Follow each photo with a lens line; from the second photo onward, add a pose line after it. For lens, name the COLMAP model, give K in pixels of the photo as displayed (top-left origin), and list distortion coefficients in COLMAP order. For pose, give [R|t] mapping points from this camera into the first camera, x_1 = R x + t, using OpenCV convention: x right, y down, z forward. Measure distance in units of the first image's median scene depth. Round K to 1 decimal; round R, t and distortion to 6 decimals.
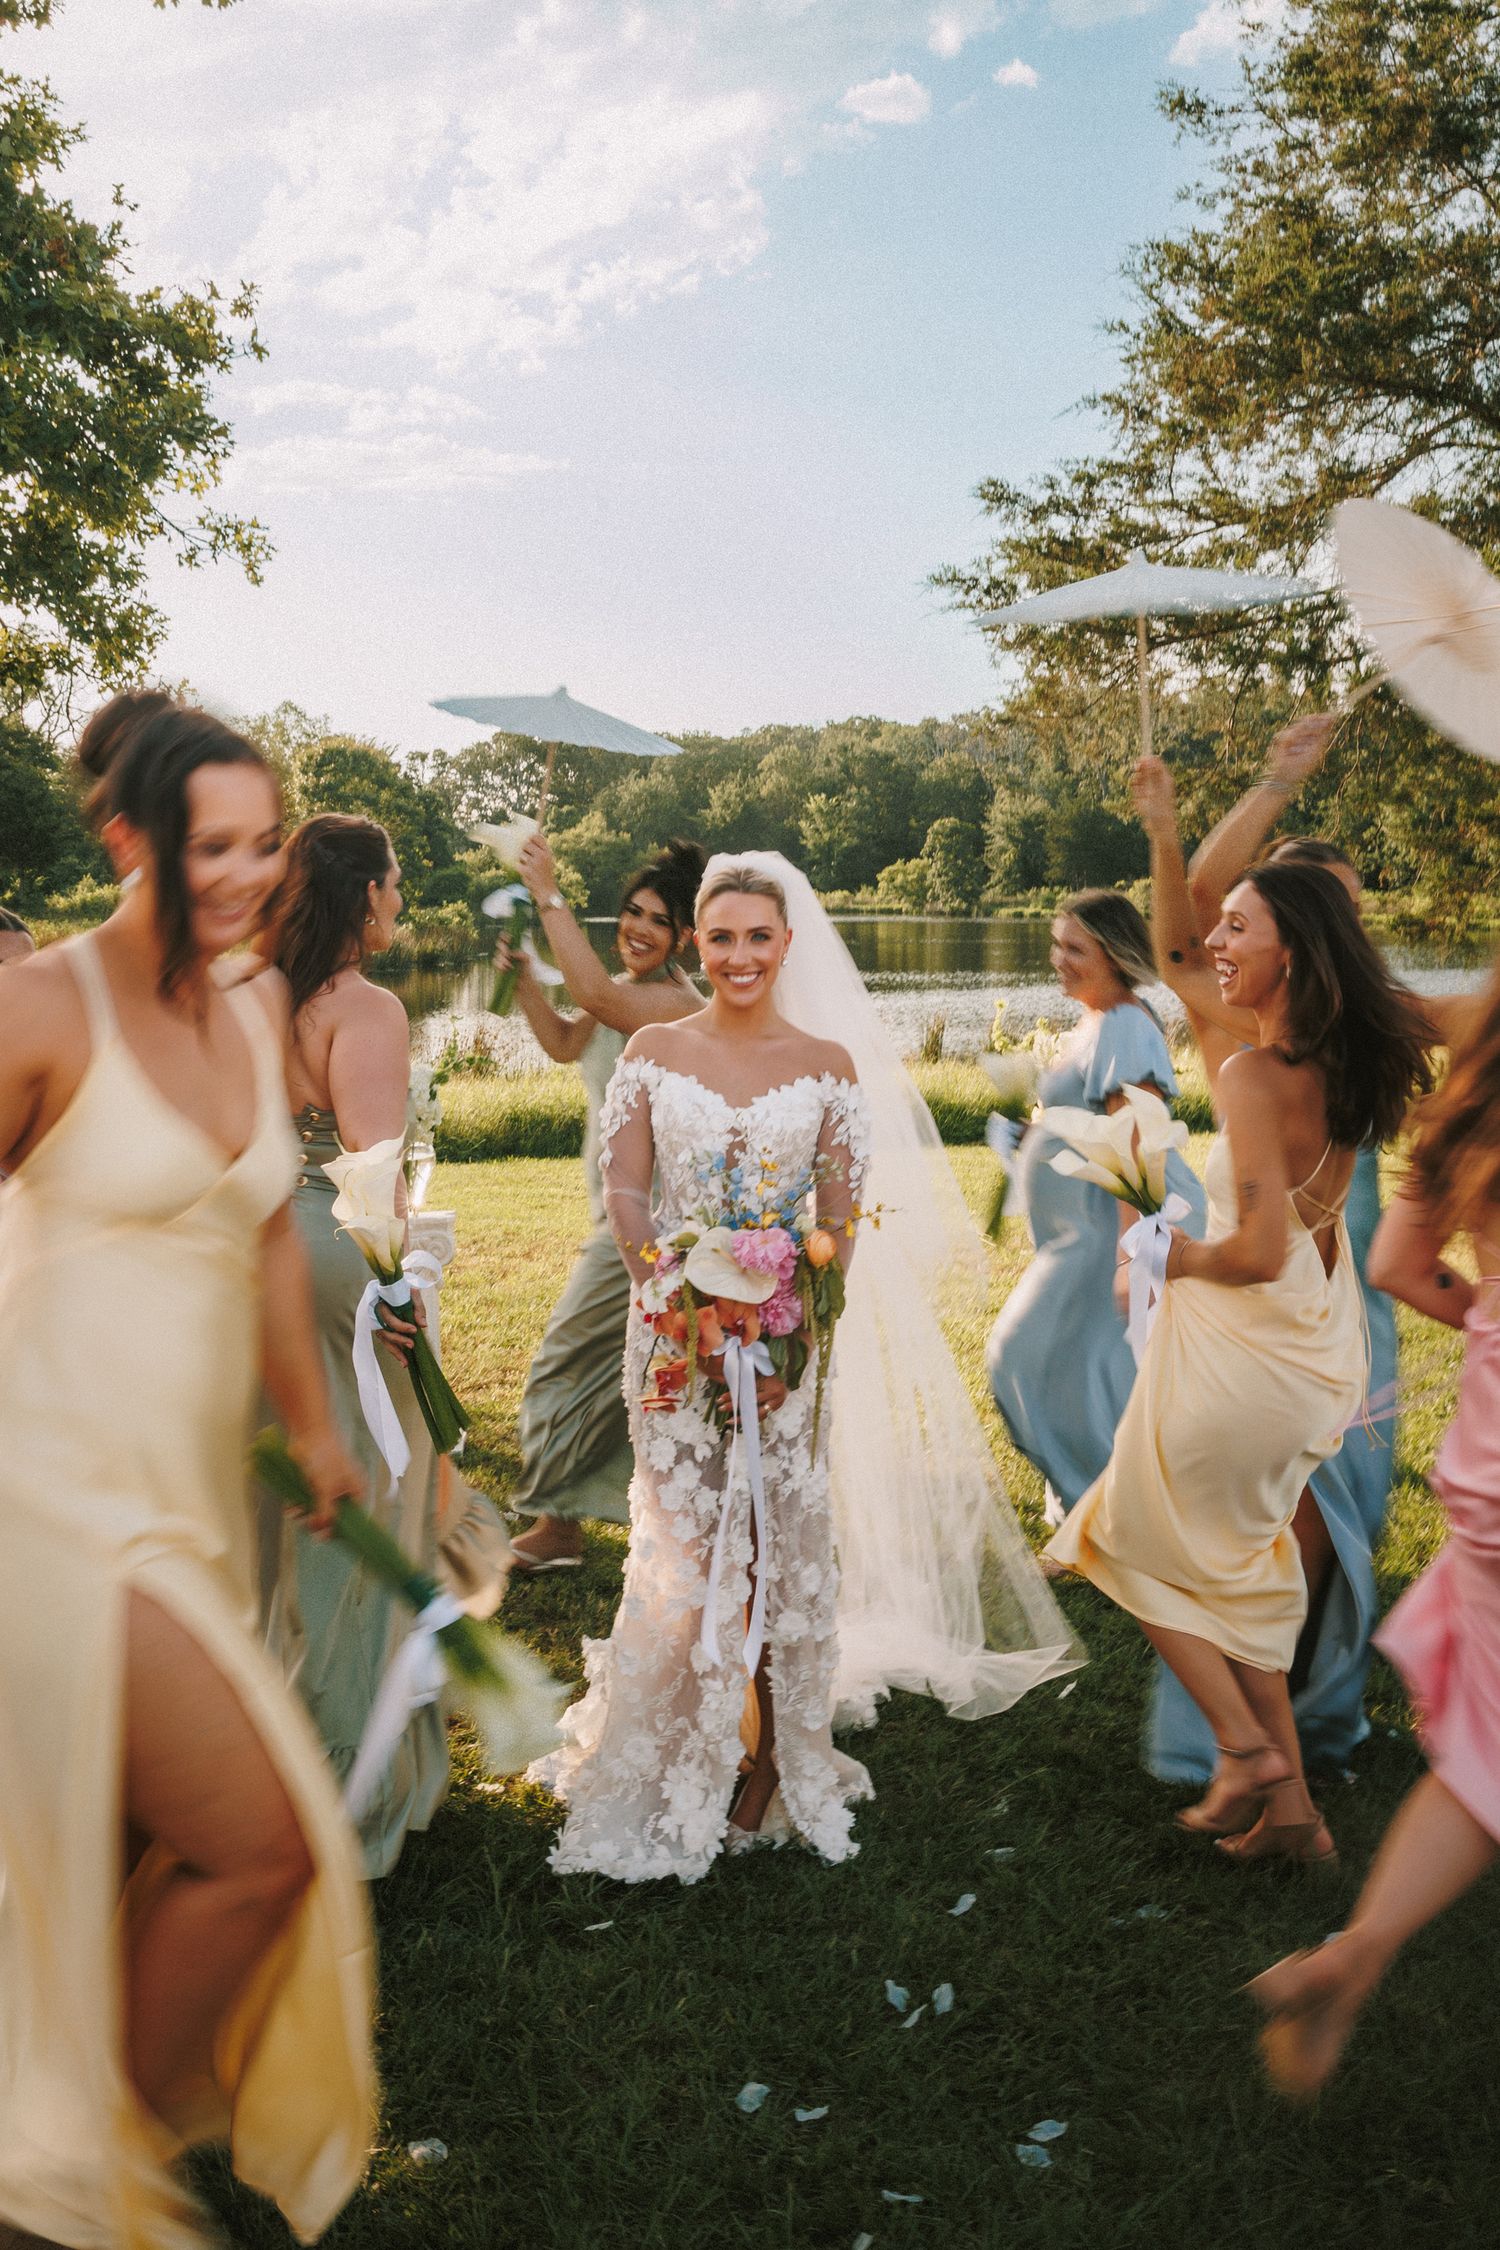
lens RADIAL K [[2218.7, 0, 778.1], [0, 2218.7, 1076.8], [0, 0, 1]] dist [-0.009816, 0.002411]
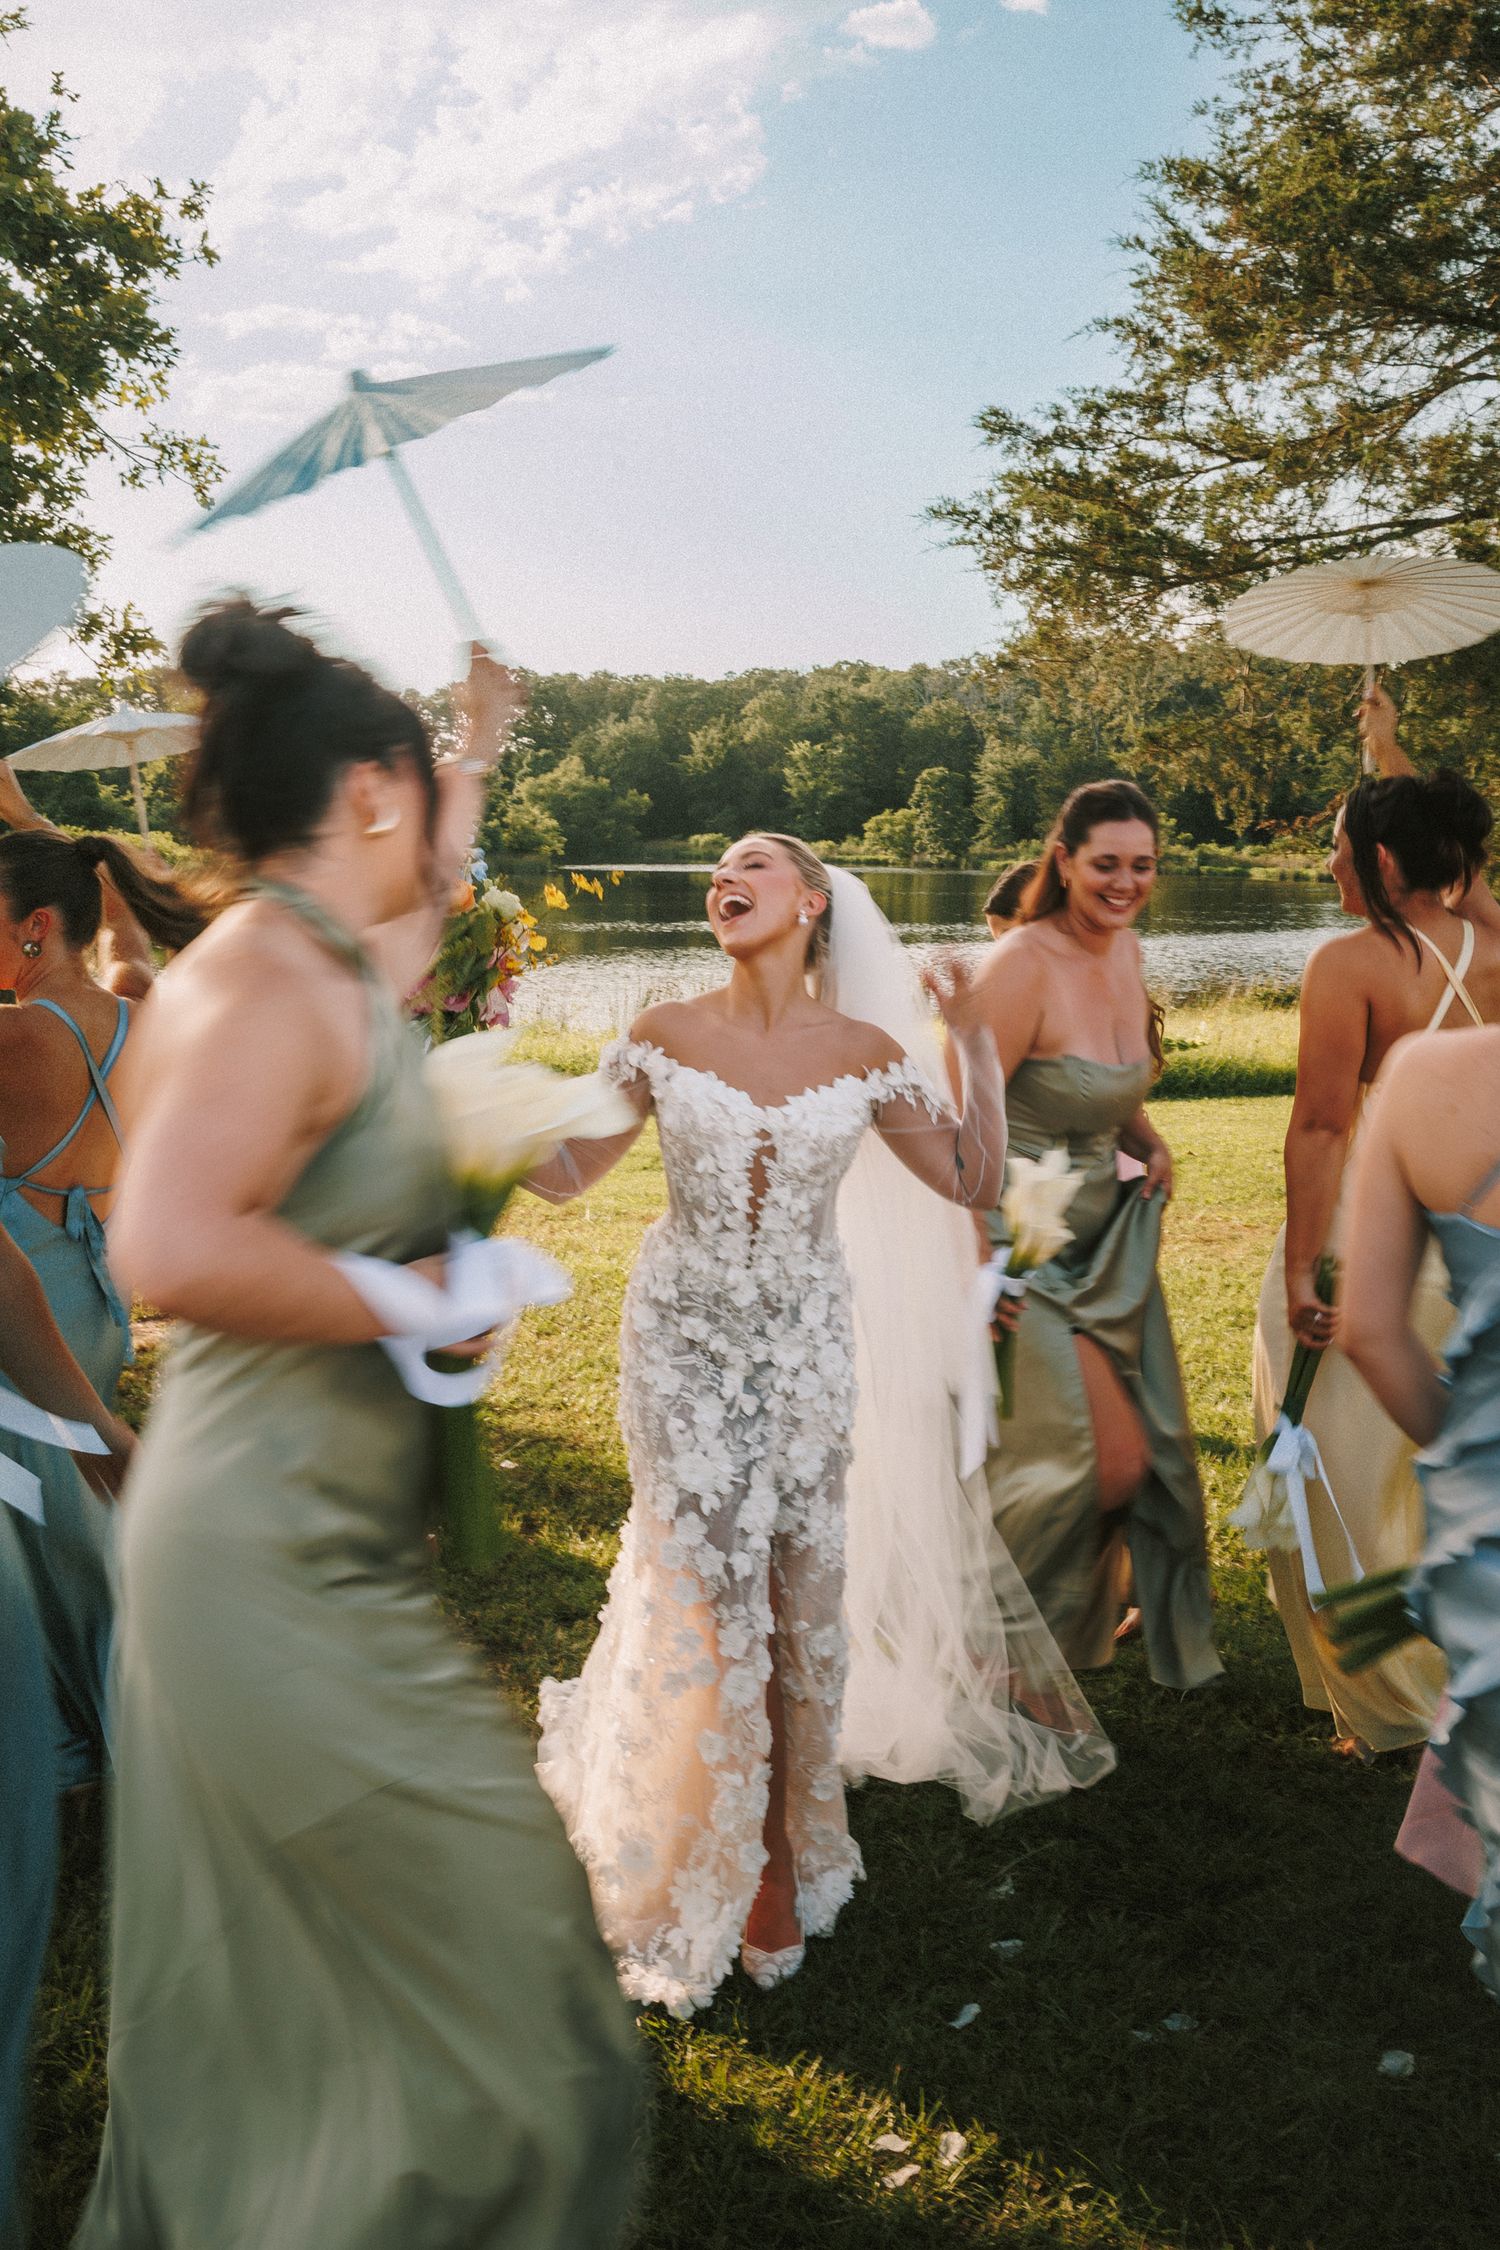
lens RADIAL K [[2124.4, 0, 791.6], [0, 2124.4, 1015.2], [0, 0, 1]] dist [-0.013645, 0.008505]
pose [[0.999807, 0.010515, 0.016607, -0.001748], [-0.010540, 0.999943, 0.001422, -0.012162], [-0.016591, -0.001597, 0.999861, 0.100217]]
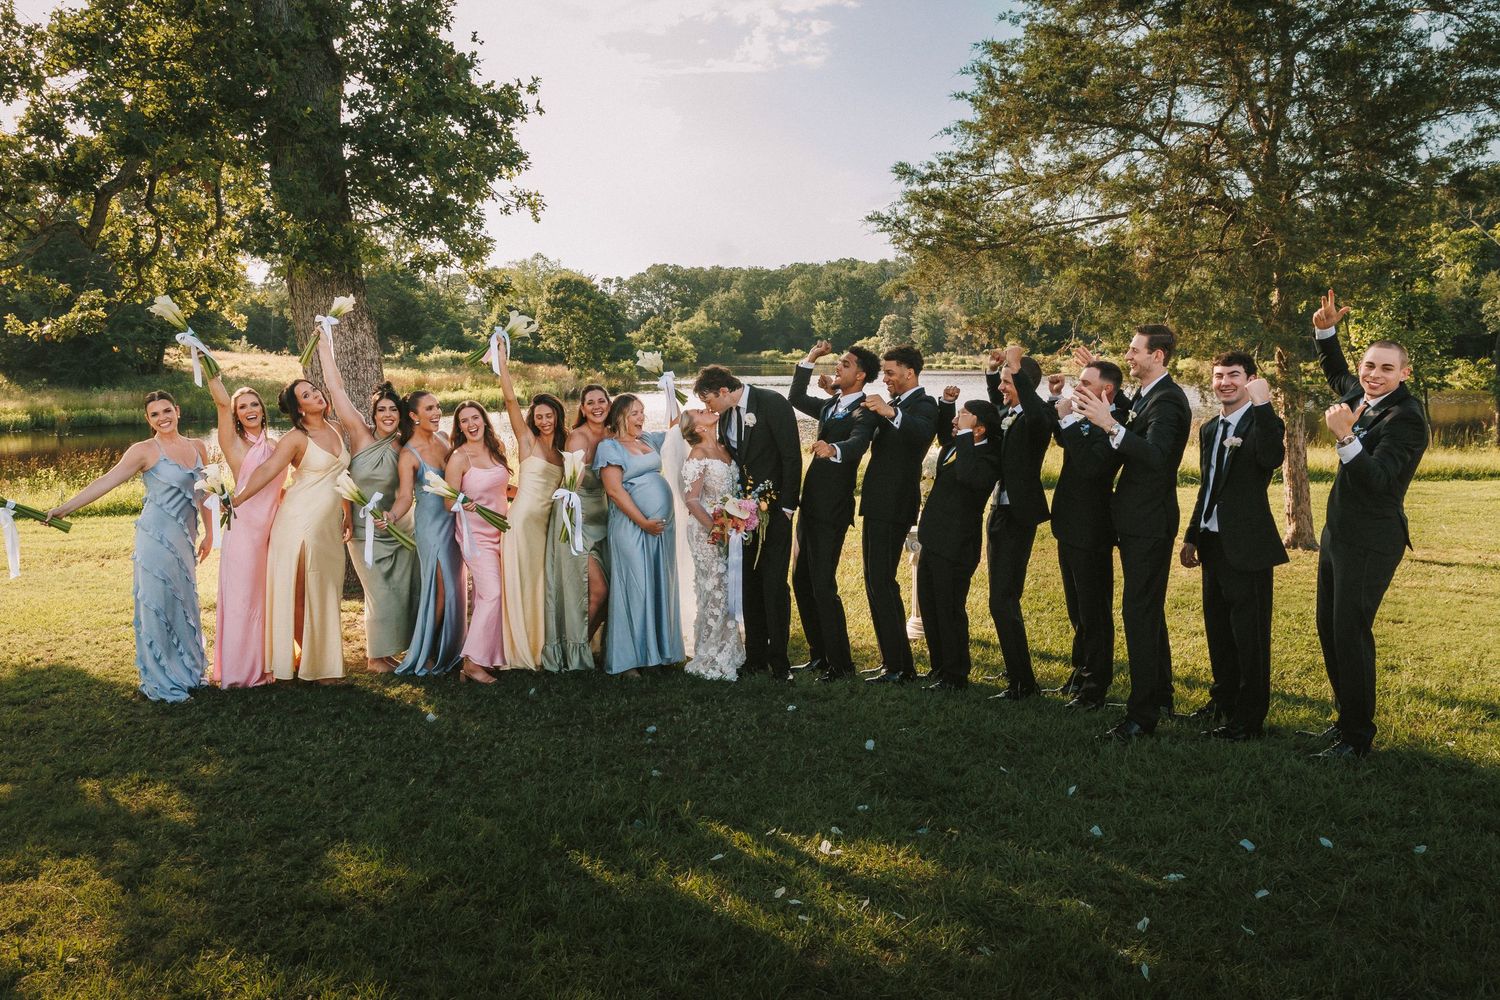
lens RADIAL K [[1488.0, 0, 660.2], [0, 1488.0, 502.1], [0, 0, 1]] dist [-0.023559, 0.004517]
pose [[0.993761, 0.017453, -0.110156, 0.033857], [-0.011483, 0.998442, 0.054603, -0.036897], [0.110938, -0.052998, 0.992413, -0.357854]]
